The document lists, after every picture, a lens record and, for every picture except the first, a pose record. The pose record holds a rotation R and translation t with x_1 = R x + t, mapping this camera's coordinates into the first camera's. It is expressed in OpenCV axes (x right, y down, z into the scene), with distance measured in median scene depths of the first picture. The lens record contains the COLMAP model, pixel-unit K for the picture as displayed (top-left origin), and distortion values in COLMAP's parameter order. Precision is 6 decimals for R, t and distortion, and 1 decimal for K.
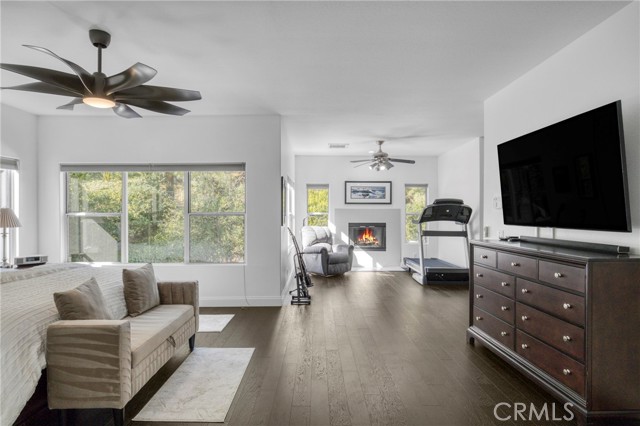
lens RADIAL K [[365.6, 0, 320.0], [0, 365.6, 213.0], [0, 0, 1]] dist [0.000855, 0.000104]
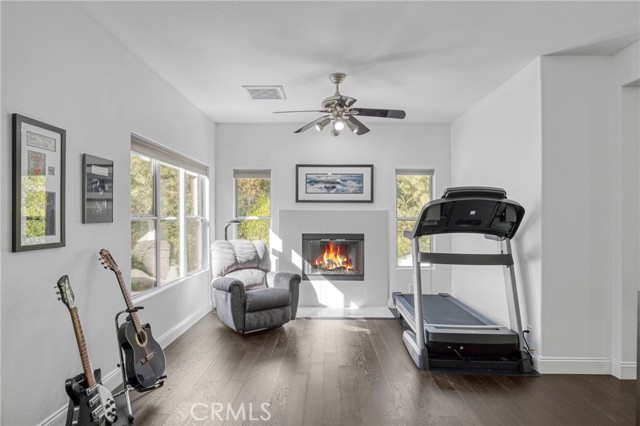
lens RADIAL K [[372.2, 0, 321.4], [0, 372.2, 220.5], [0, 0, 1]] dist [-0.000548, -0.000011]
pose [[0.999776, 0.003457, -0.020868, 0.128629], [-0.003381, 0.999988, 0.003660, 0.002782], [0.020880, -0.003589, 0.999776, 0.404578]]
